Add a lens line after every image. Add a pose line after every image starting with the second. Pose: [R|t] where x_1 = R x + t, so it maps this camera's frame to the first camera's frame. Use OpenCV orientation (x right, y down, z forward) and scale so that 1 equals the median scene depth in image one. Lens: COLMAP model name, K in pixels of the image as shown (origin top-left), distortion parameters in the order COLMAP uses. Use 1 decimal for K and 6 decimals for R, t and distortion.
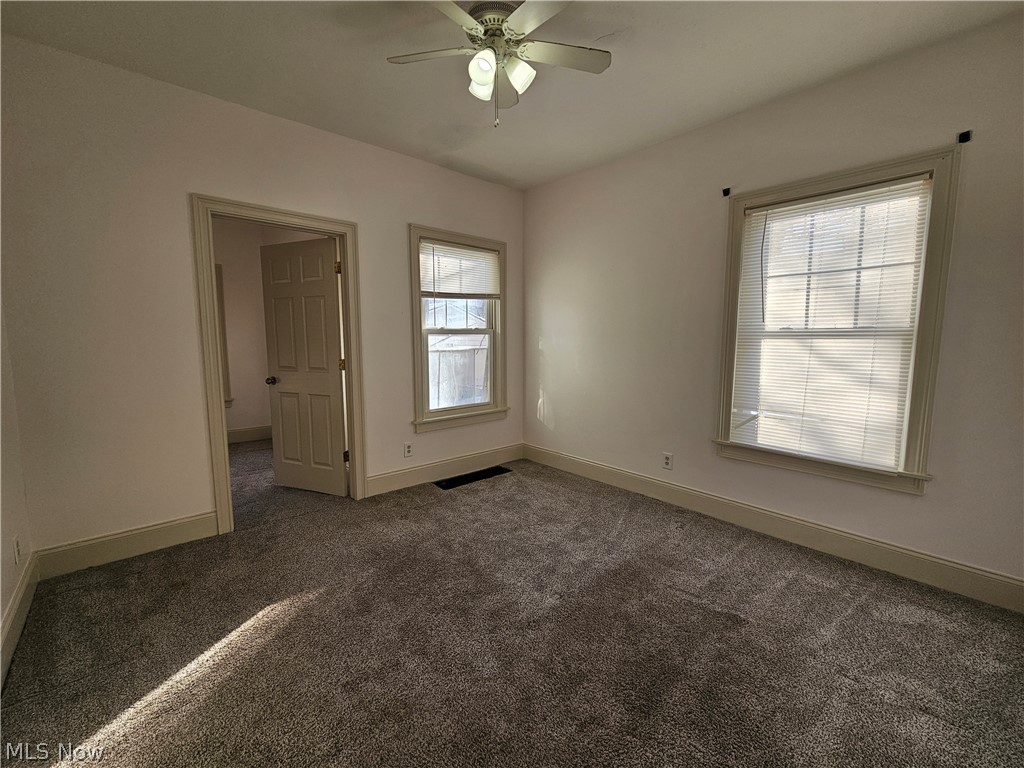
lens RADIAL K [[424.6, 0, 506.5], [0, 424.6, 382.5], [0, 0, 1]] dist [-0.000152, 0.002040]
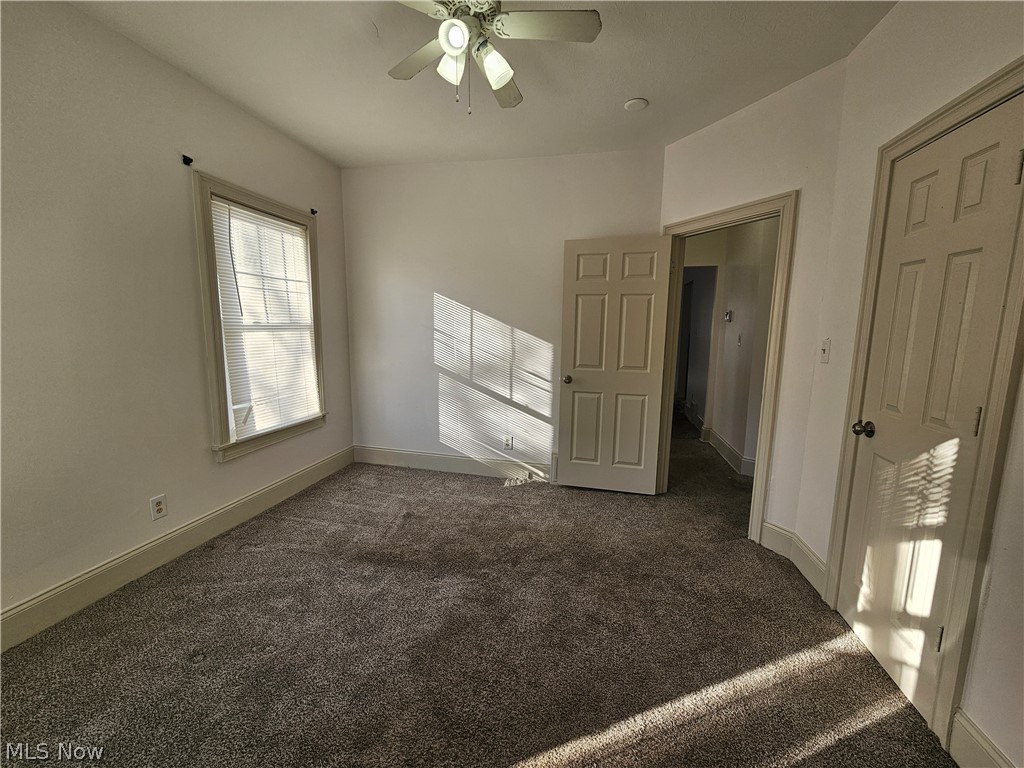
lens RADIAL K [[424.6, 0, 512.6], [0, 424.6, 385.0], [0, 0, 1]] dist [-0.000152, 0.002040]
pose [[-0.595487, -0.122682, 0.793942, -0.677292], [0.074796, 0.975512, 0.206839, -0.155655], [-0.799876, 0.182554, -0.571728, 1.183234]]
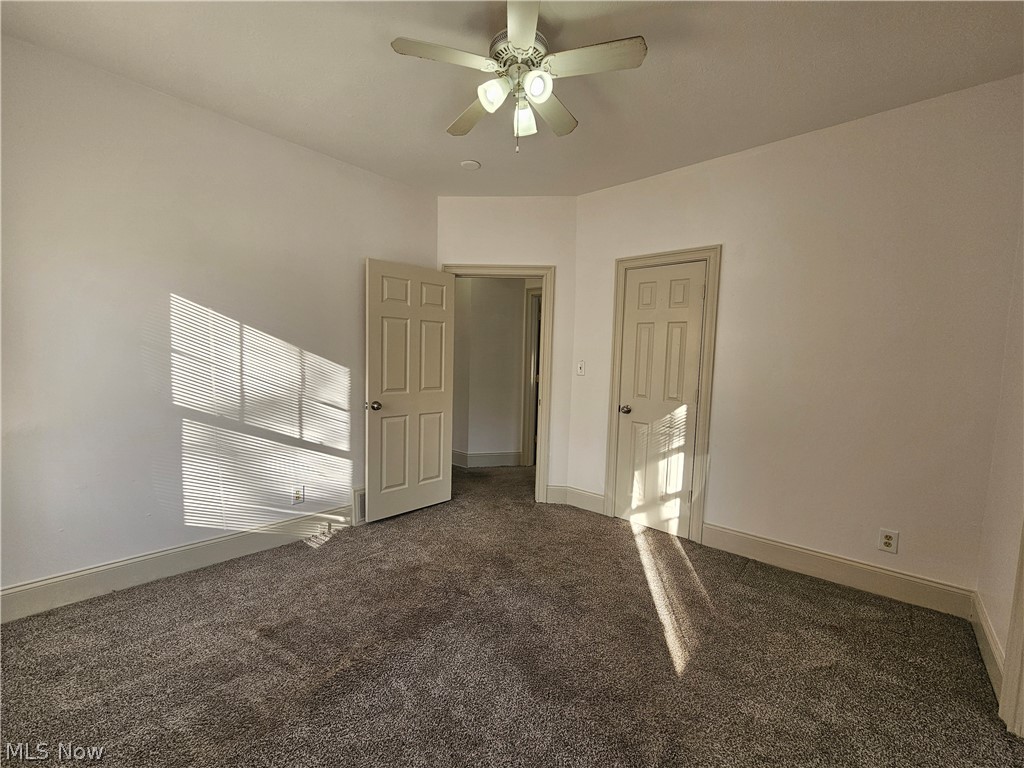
lens RADIAL K [[424.6, 0, 512.8], [0, 424.6, 384.4], [0, 0, 1]] dist [-0.000152, 0.002040]
pose [[-0.991060, -0.020836, -0.131784, 0.085288], [-0.044166, 0.983278, 0.176675, -0.185247], [0.125899, 0.180916, -0.975407, 1.555887]]
